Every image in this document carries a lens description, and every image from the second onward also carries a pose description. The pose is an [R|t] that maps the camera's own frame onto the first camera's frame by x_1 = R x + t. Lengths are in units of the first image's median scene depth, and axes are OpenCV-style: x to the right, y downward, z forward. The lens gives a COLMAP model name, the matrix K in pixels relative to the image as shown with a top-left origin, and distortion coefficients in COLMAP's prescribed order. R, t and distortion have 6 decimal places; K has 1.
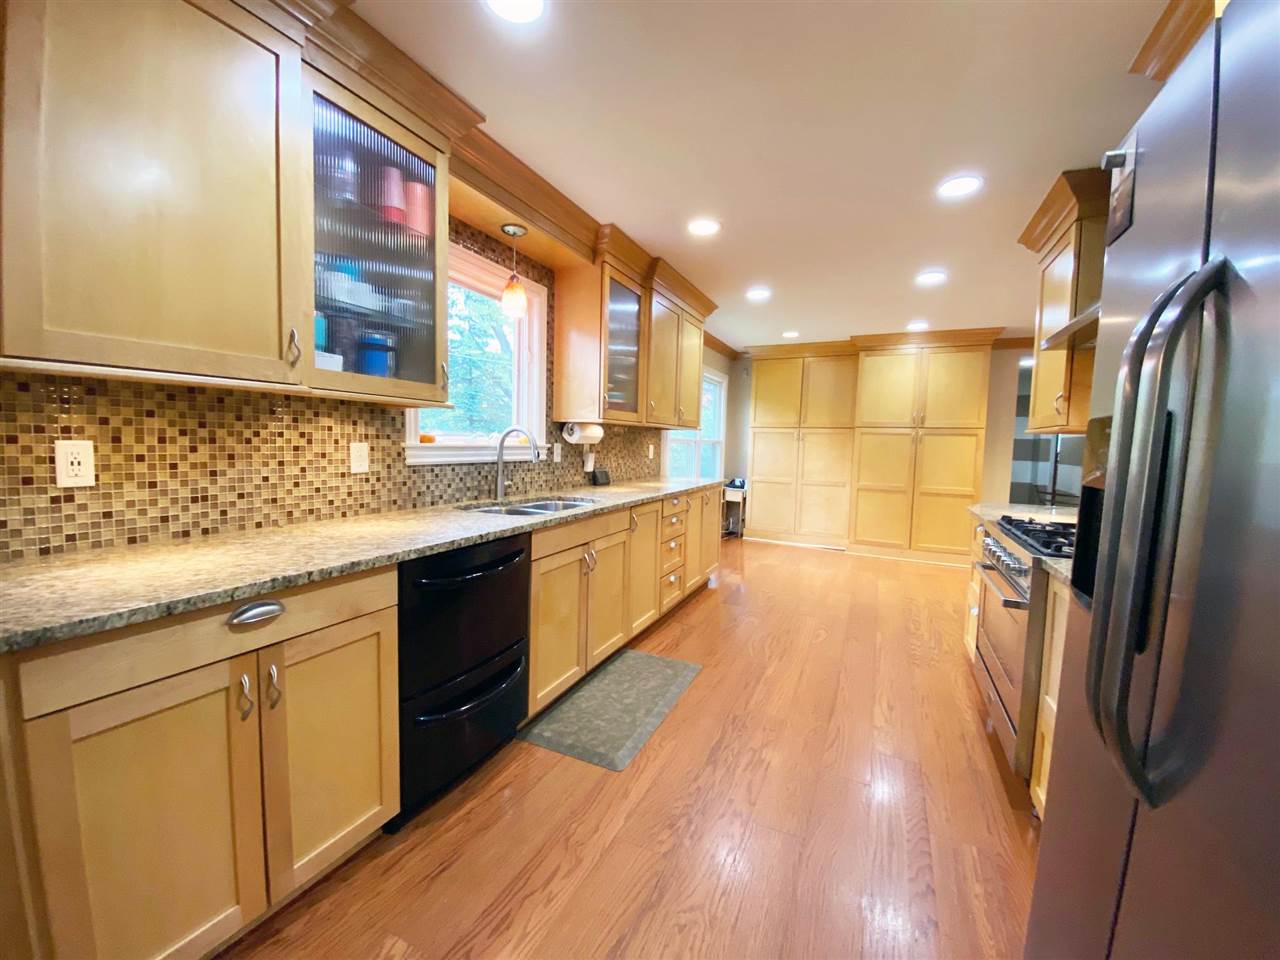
lens RADIAL K [[513.6, 0, 631.1], [0, 513.6, 476.1], [0, 0, 1]] dist [-0.023180, -0.004321]
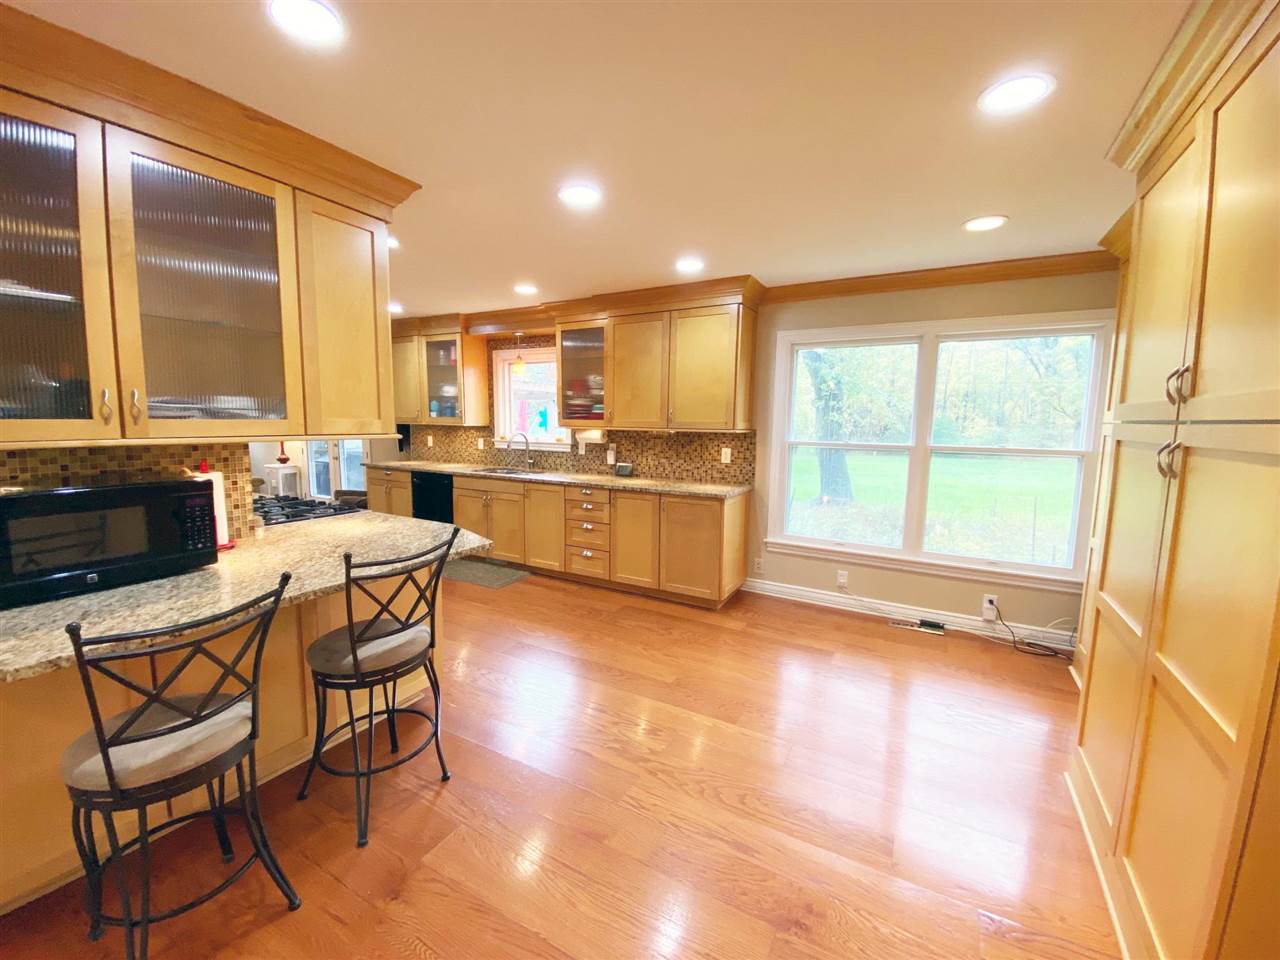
lens RADIAL K [[513.6, 0, 649.2], [0, 513.6, 473.3], [0, 0, 1]] dist [-0.023180, -0.004321]
pose [[-0.069441, 0.059886, -0.995787, 1.407512], [-0.091830, 0.993575, 0.066157, -0.092925], [0.993350, 0.096037, -0.063496, 1.336230]]
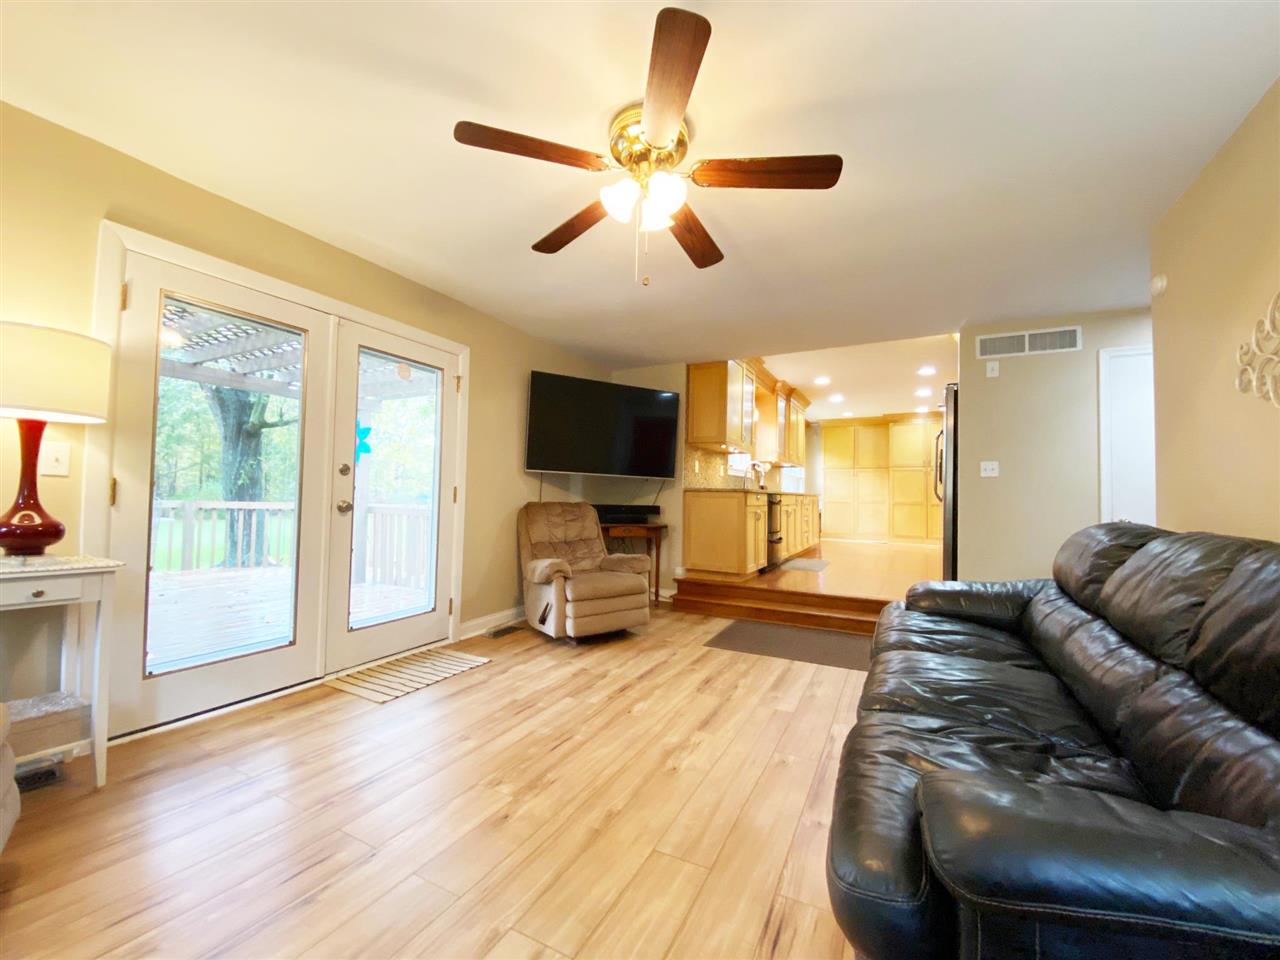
lens RADIAL K [[513.6, 0, 636.2], [0, 513.6, 476.3], [0, 0, 1]] dist [-0.023180, -0.004321]
pose [[0.999237, -0.018580, -0.034354, -0.581037], [0.014923, 0.994485, -0.103811, 0.165575], [0.036094, 0.103219, 0.994004, -1.200310]]
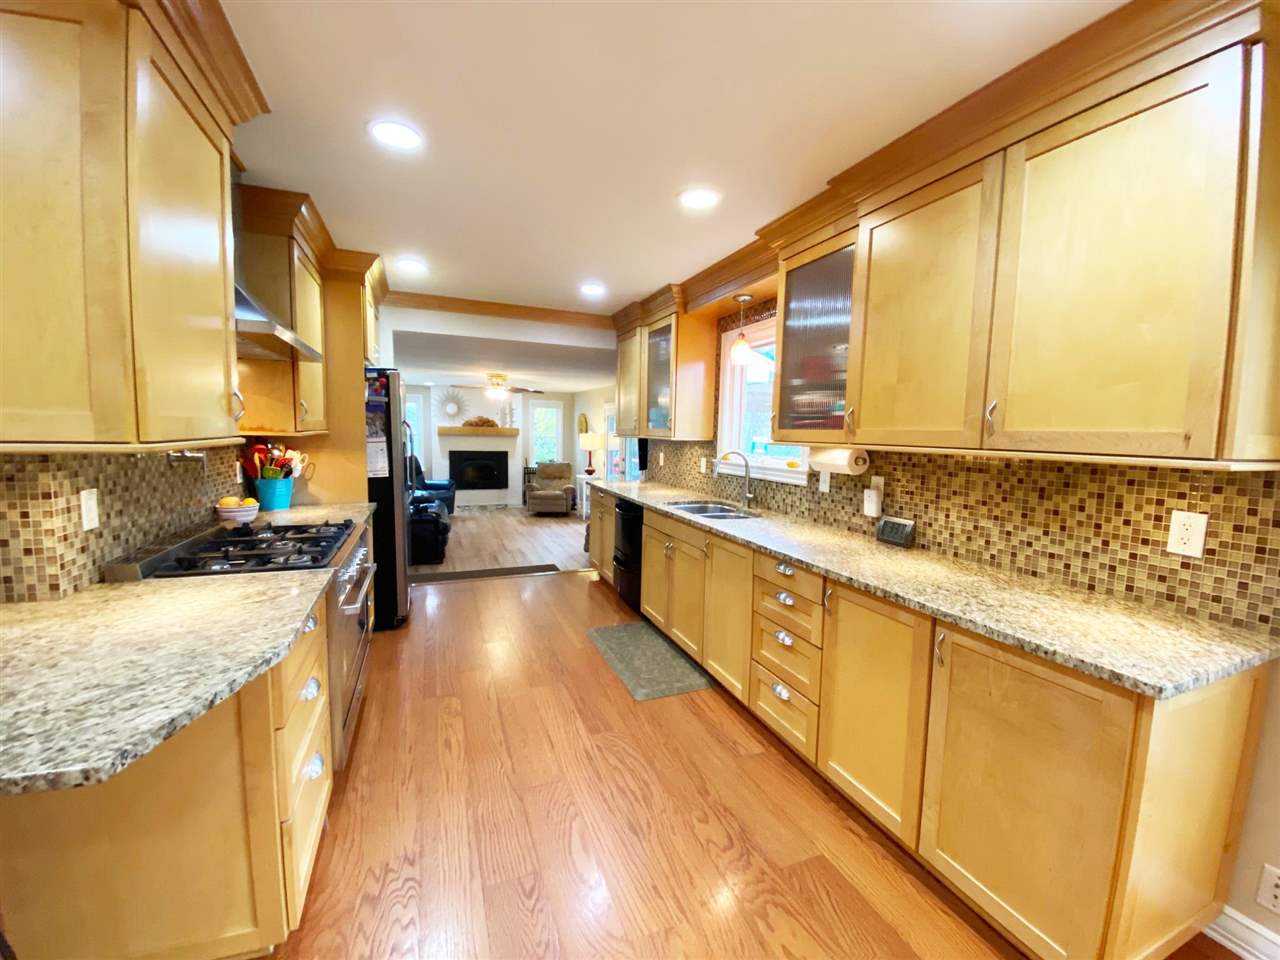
lens RADIAL K [[513.6, 0, 620.7], [0, 513.6, 476.9], [0, 0, 1]] dist [-0.023180, -0.004321]
pose [[-0.705405, 0.005899, -0.708780, 0.727504], [-0.102214, 0.988667, 0.109955, -0.115041], [0.701396, 0.150010, -0.696807, 1.390506]]
